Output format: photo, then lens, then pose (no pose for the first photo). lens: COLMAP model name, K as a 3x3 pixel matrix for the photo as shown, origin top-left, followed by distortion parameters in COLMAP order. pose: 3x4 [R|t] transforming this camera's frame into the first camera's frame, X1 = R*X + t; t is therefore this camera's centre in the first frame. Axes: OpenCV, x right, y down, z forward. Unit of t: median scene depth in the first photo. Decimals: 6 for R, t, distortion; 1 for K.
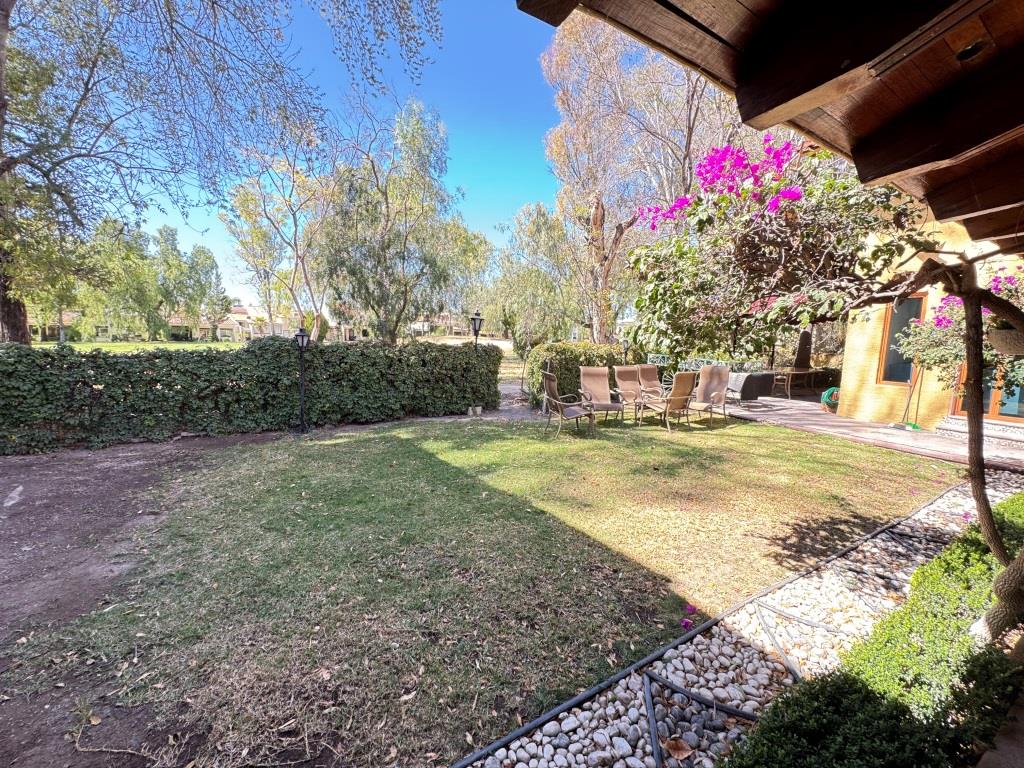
lens RADIAL K [[406.6, 0, 513.0], [0, 406.6, 383.4], [0, 0, 1]] dist [-0.002522, 0.000374]
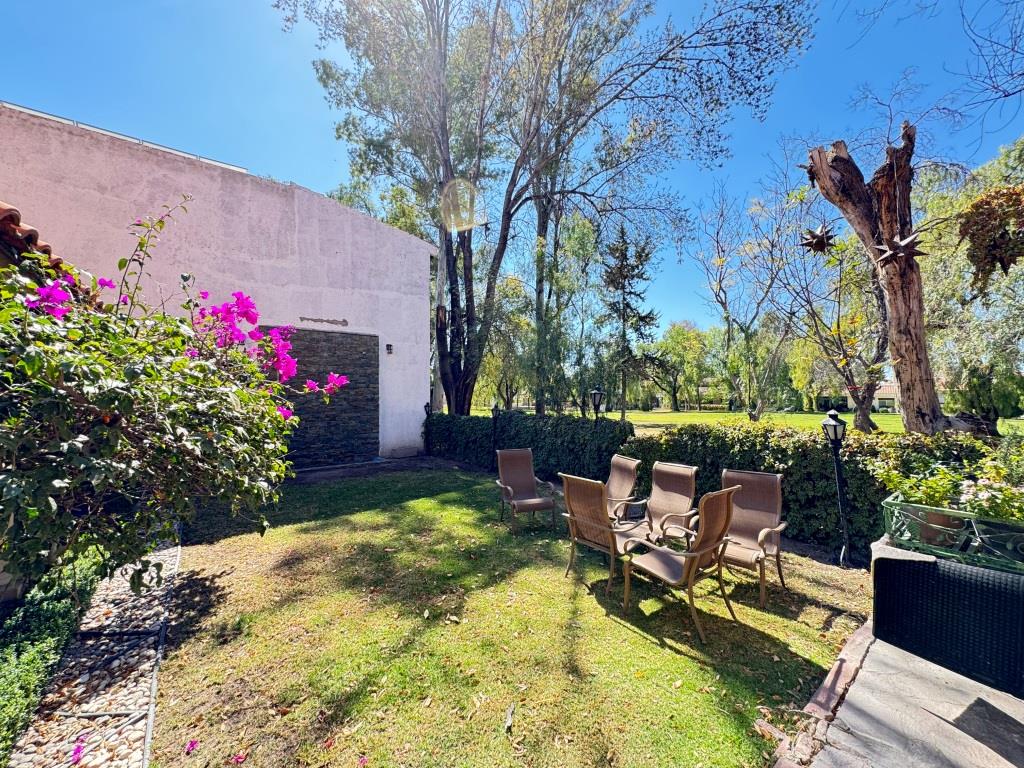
lens RADIAL K [[406.6, 0, 511.3], [0, 406.6, 381.2], [0, 0, 1]] dist [-0.002522, 0.000374]
pose [[0.125973, -0.060317, -0.990198, 0.996740], [-0.116763, 0.990310, -0.075179, -0.111142], [0.985138, 0.125089, 0.117709, 0.820391]]
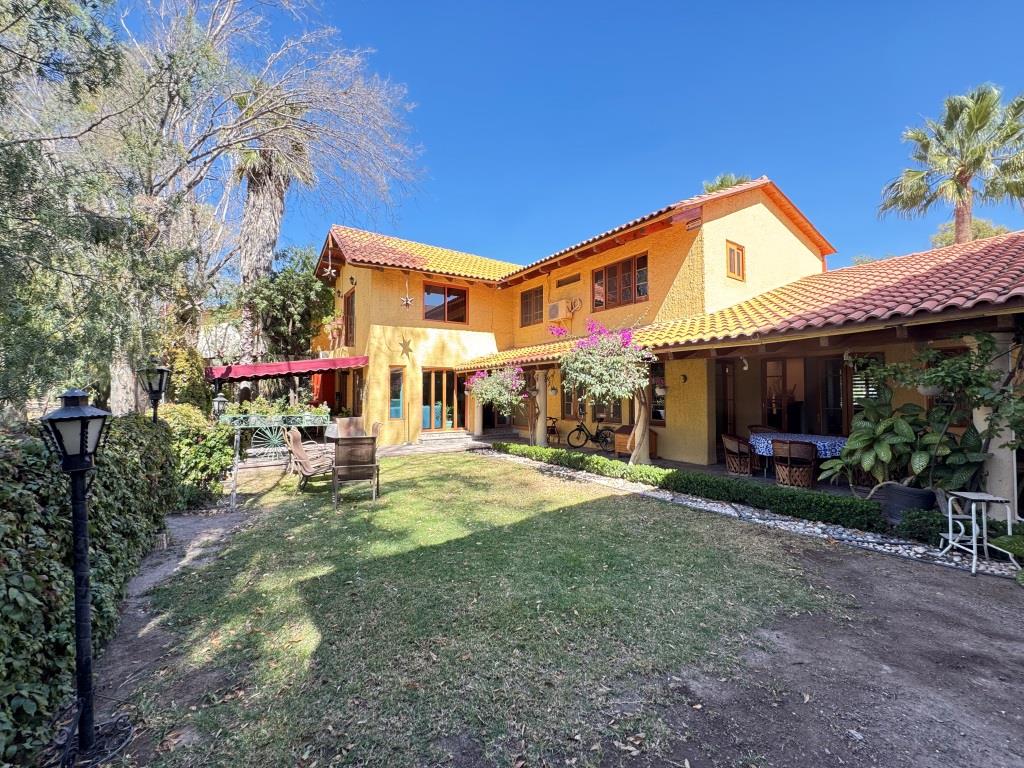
lens RADIAL K [[406.6, 0, 510.5], [0, 406.6, 381.6], [0, 0, 1]] dist [-0.002522, 0.000374]
pose [[-0.040279, 0.006439, 0.999168, -0.784143], [0.128392, 0.991723, -0.001215, -0.097098], [-0.990905, 0.128236, -0.040773, 0.644232]]
